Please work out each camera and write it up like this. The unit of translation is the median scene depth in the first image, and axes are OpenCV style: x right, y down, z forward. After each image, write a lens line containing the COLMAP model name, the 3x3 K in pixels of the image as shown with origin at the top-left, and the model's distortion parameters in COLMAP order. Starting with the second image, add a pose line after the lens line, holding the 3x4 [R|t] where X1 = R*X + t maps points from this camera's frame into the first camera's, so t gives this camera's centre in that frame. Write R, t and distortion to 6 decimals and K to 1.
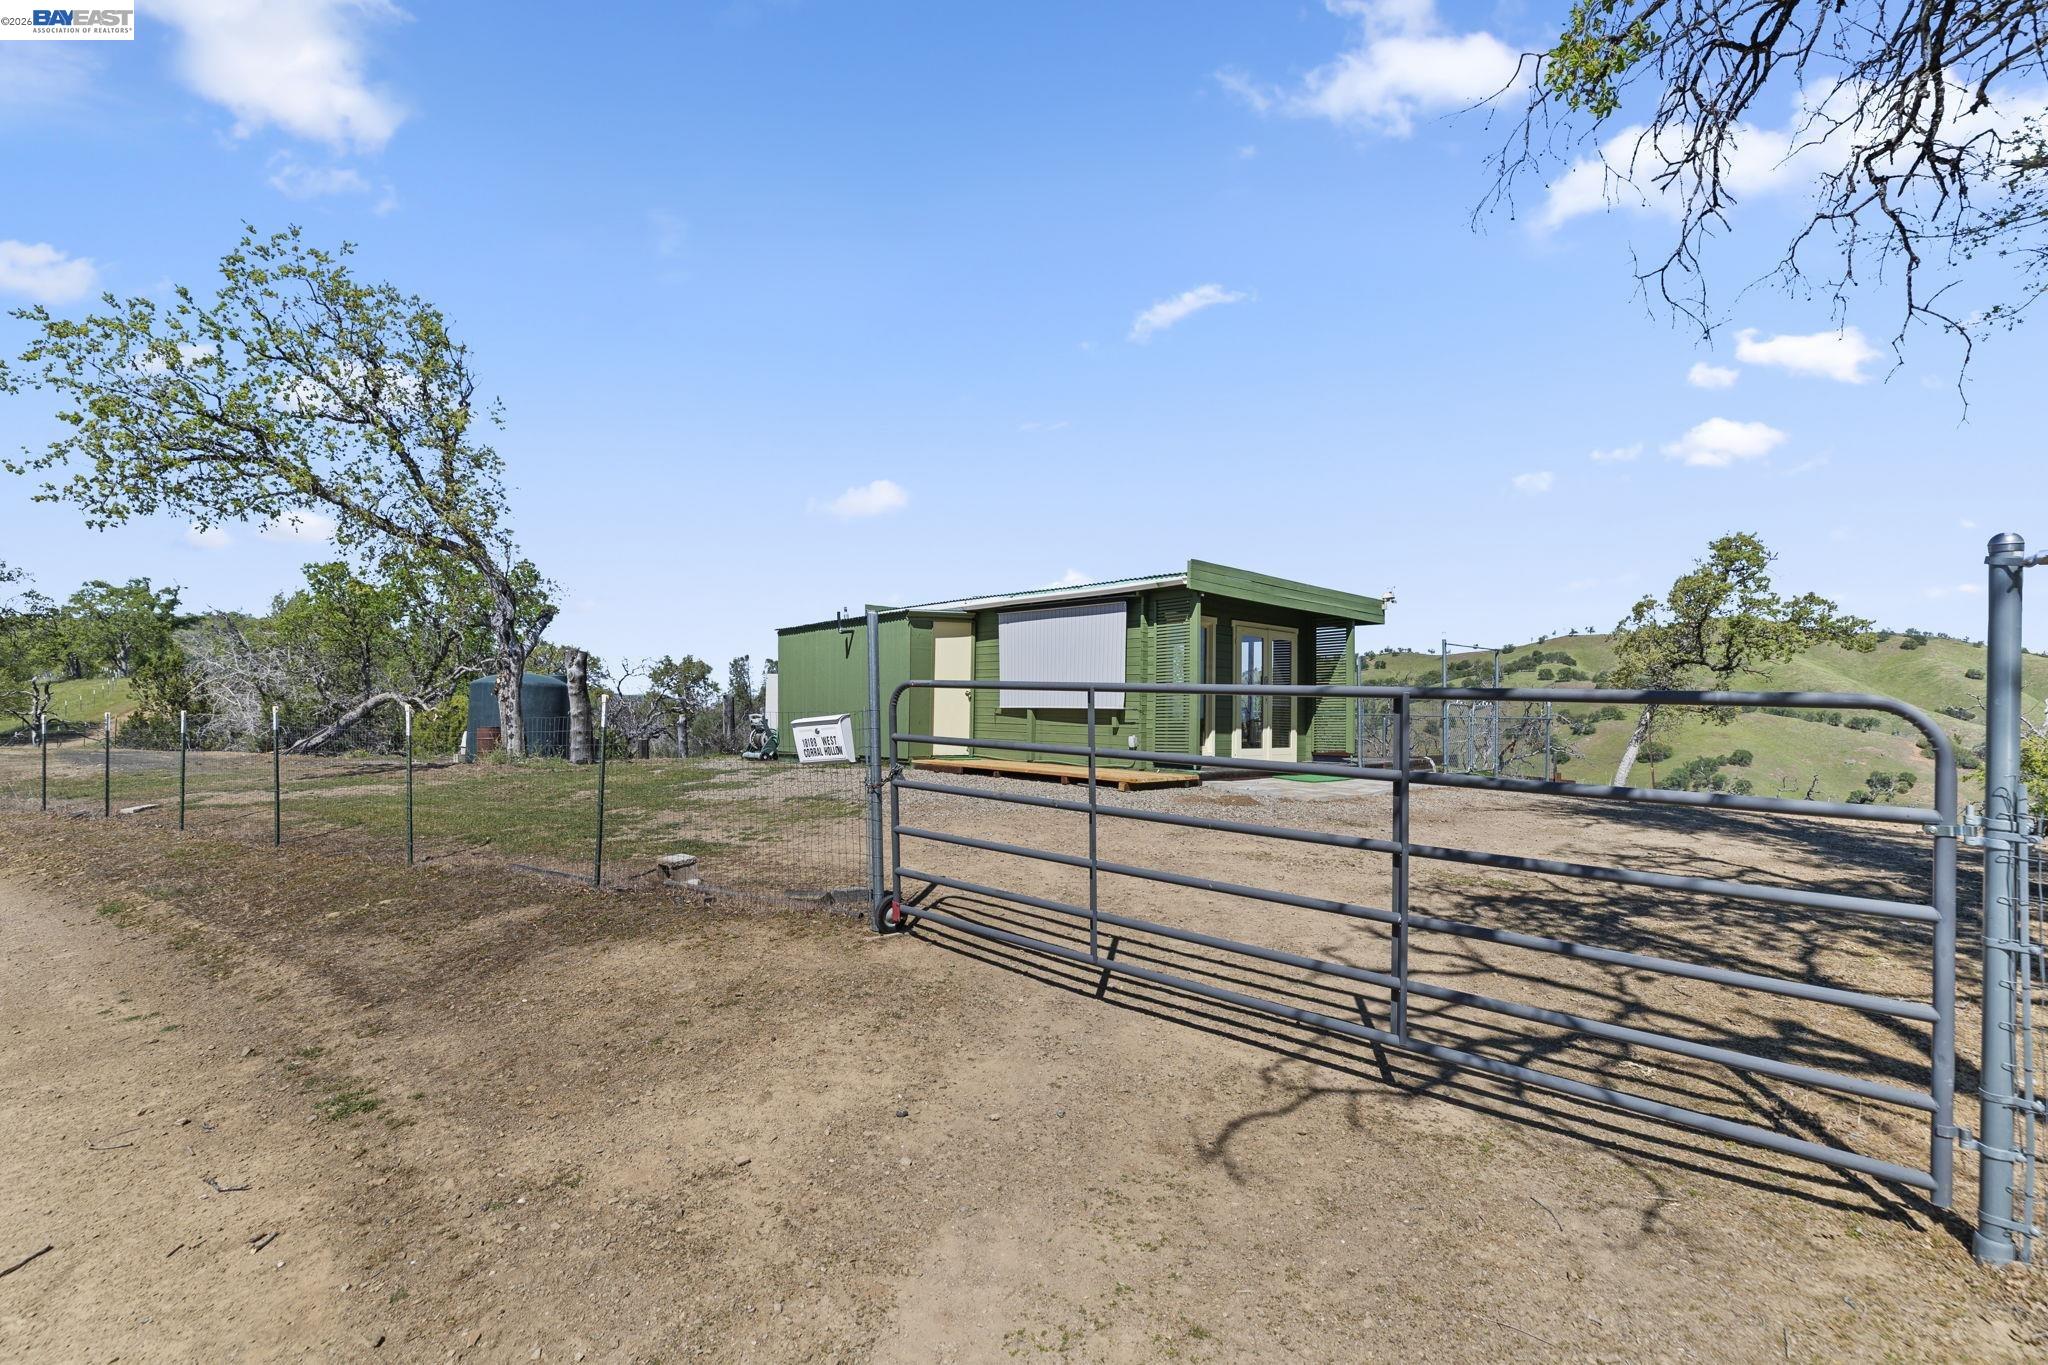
lens RADIAL K [[851.8, 0, 947.3], [0, 851.8, 683.5], [0, 0, 1]] dist [-0.002503, -0.000113]
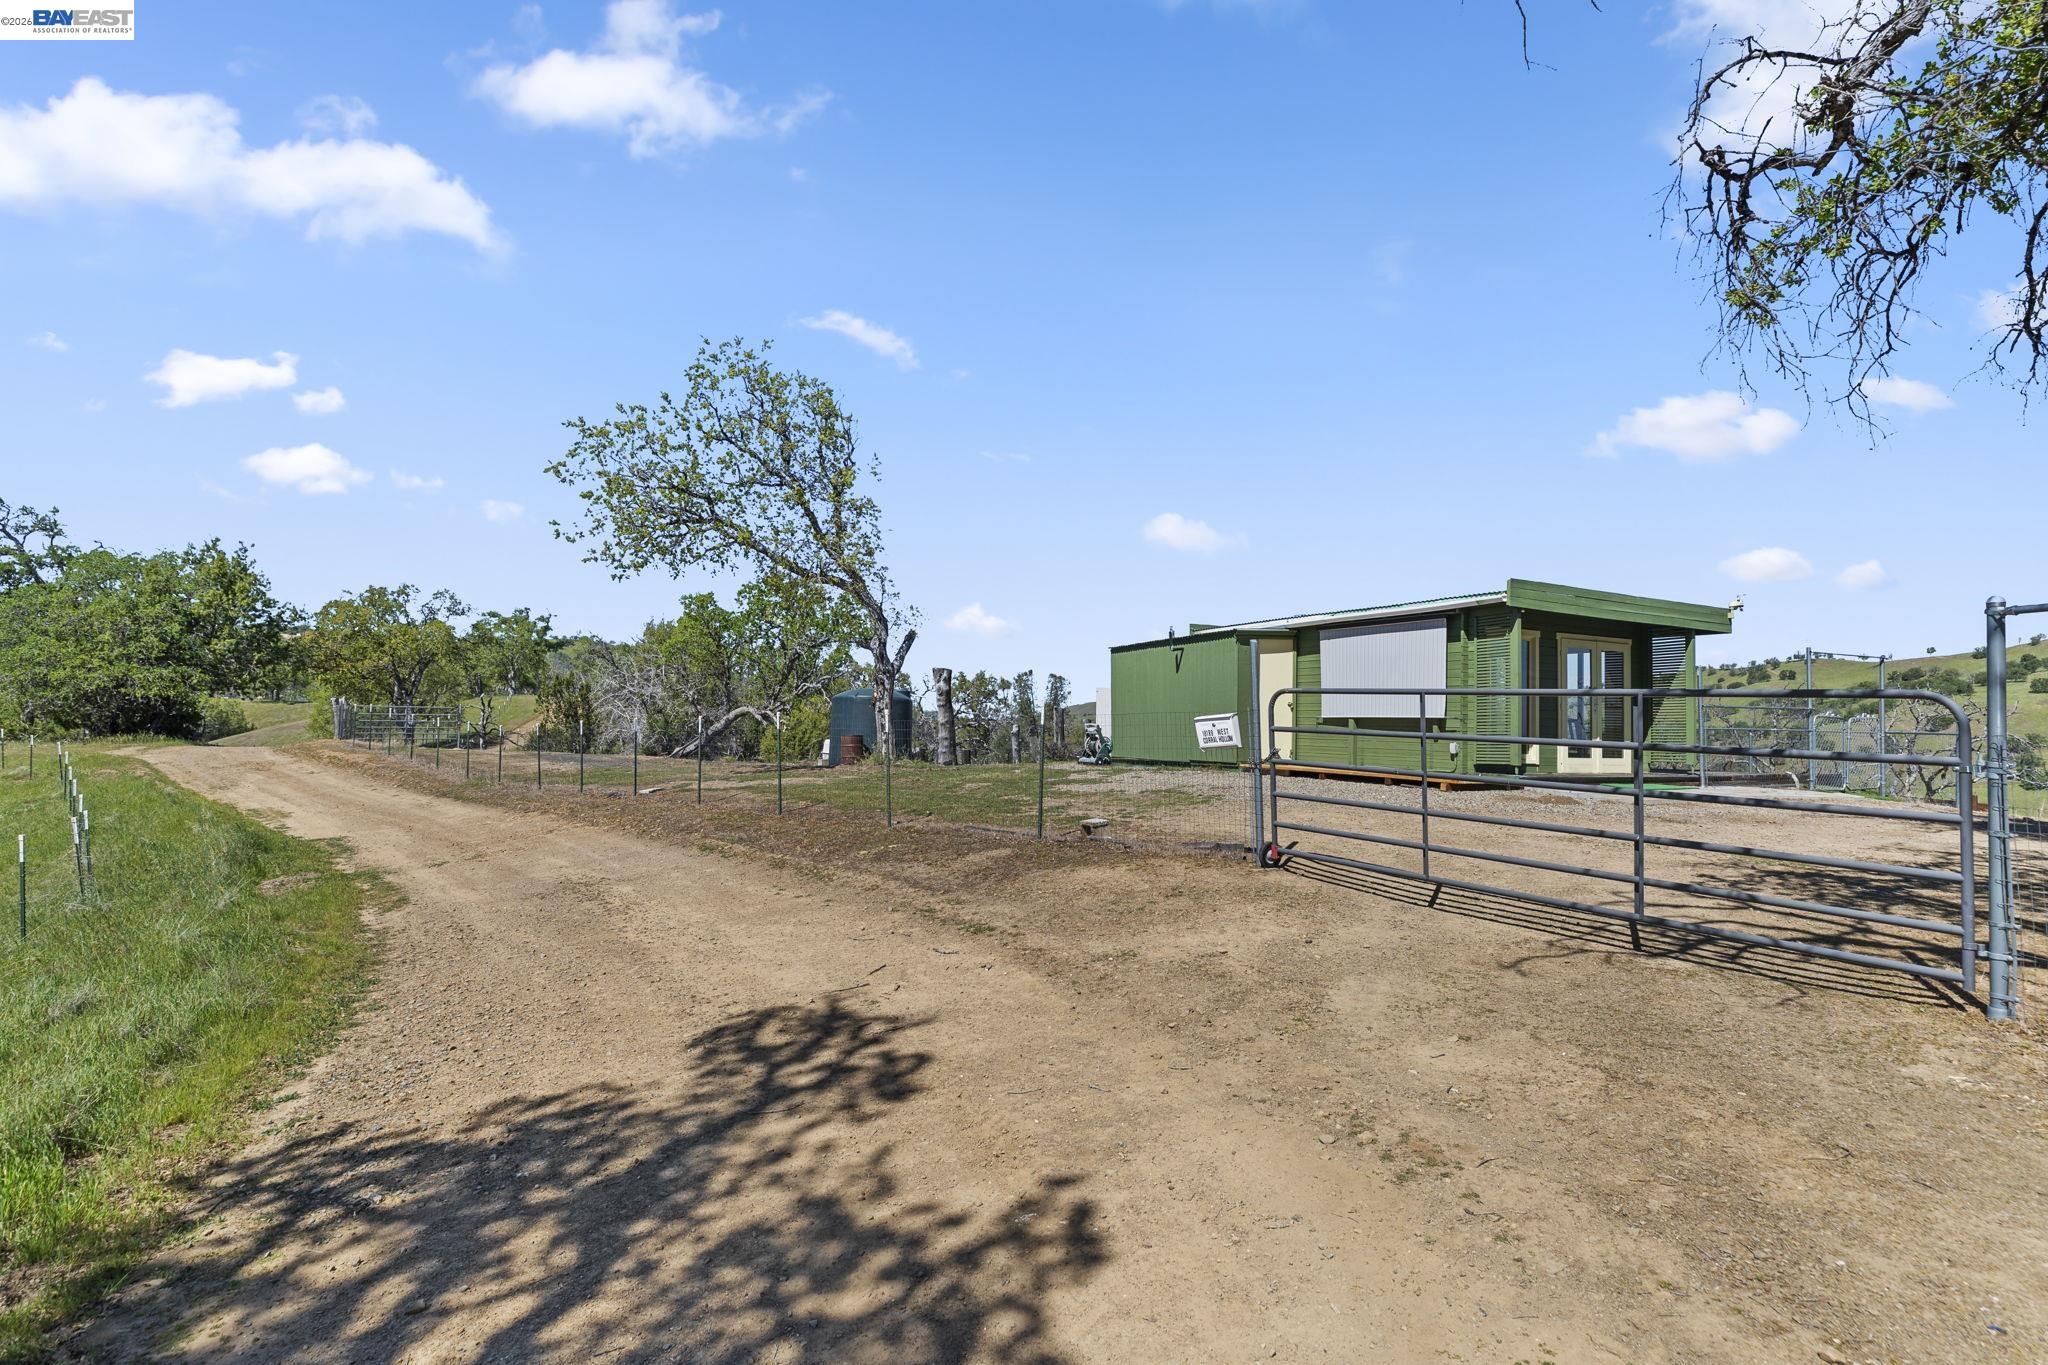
lens RADIAL K [[923.4, 0, 1024.0], [0, 923.4, 682.5], [0, 0, 1]] dist [-0.000550, 0.000197]
pose [[0.975492, -0.006277, -0.219945, -0.053239], [0.002167, 0.999819, -0.018922, 0.005970], [0.220024, 0.017981, 0.975329, -0.248993]]
